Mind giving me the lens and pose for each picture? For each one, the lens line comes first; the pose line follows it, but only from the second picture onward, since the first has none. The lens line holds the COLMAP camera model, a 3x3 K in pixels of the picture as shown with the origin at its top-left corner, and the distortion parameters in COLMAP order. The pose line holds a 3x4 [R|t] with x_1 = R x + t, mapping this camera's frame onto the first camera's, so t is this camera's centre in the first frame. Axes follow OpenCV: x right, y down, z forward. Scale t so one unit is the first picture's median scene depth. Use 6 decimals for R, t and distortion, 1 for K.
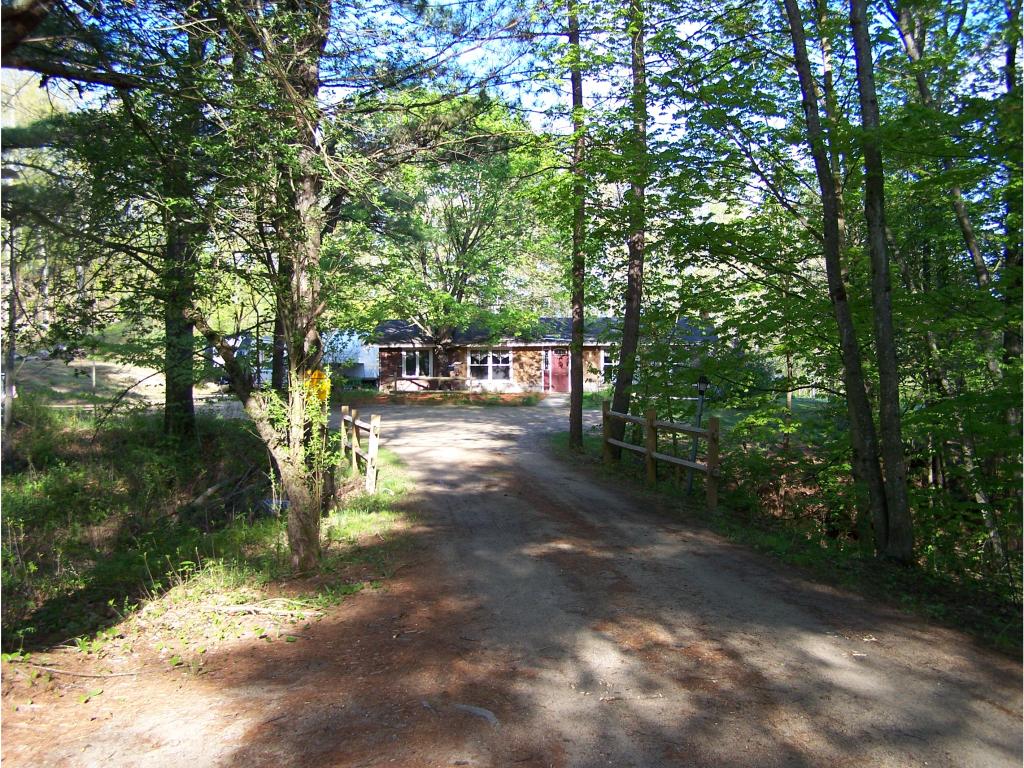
lens RADIAL K [[1157.6, 0, 504.8], [0, 1157.6, 387.1], [0, 0, 1]] dist [-0.204172, 0.415883]
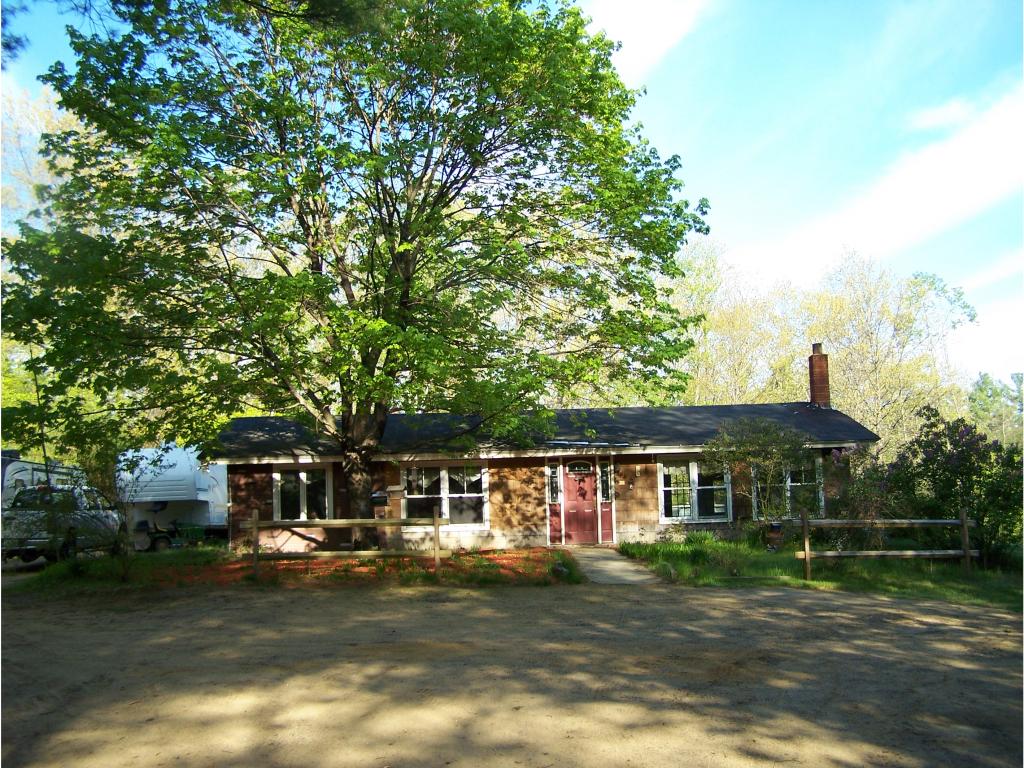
lens RADIAL K [[1157.6, 0, 504.8], [0, 1157.6, 387.1], [0, 0, 1]] dist [-0.204172, 0.415883]
pose [[0.994190, -0.010919, 0.107081, -0.041194], [0.024294, 0.991934, -0.124407, -0.002716], [-0.104859, 0.126286, 0.986436, 0.485137]]
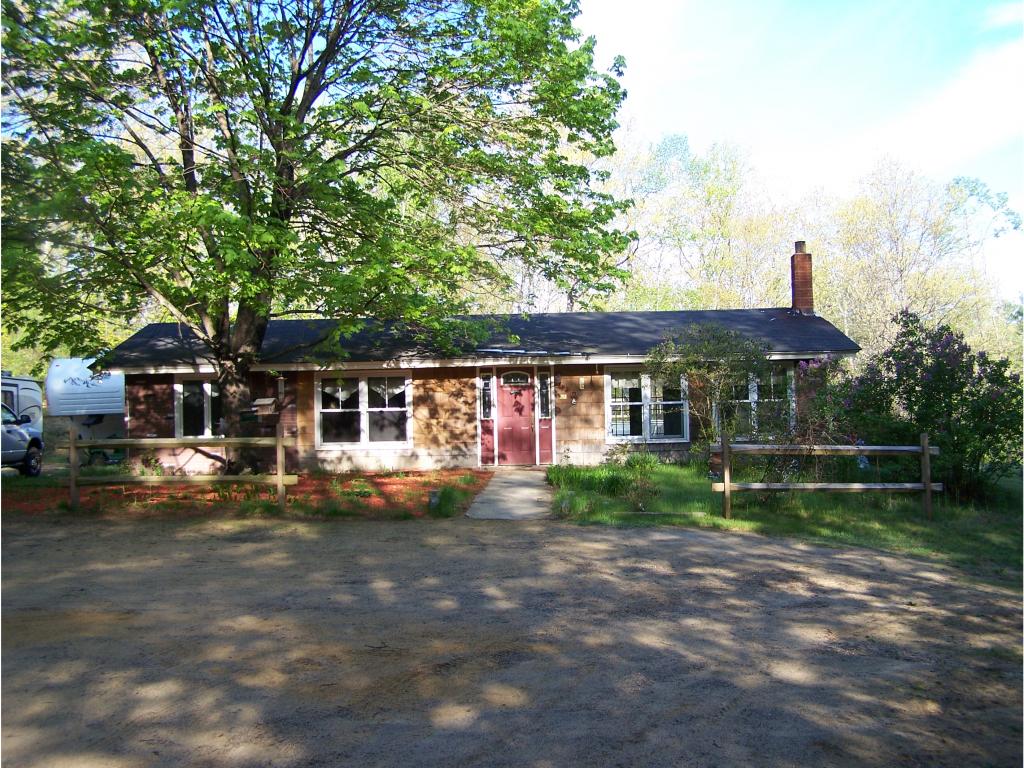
lens RADIAL K [[1157.6, 0, 504.8], [0, 1157.6, 387.1], [0, 0, 1]] dist [-0.204172, 0.415883]
pose [[0.997962, -0.013333, 0.062408, 0.014380], [0.016477, 0.998607, -0.050132, -0.004566], [-0.061653, 0.051059, 0.996791, 0.541089]]
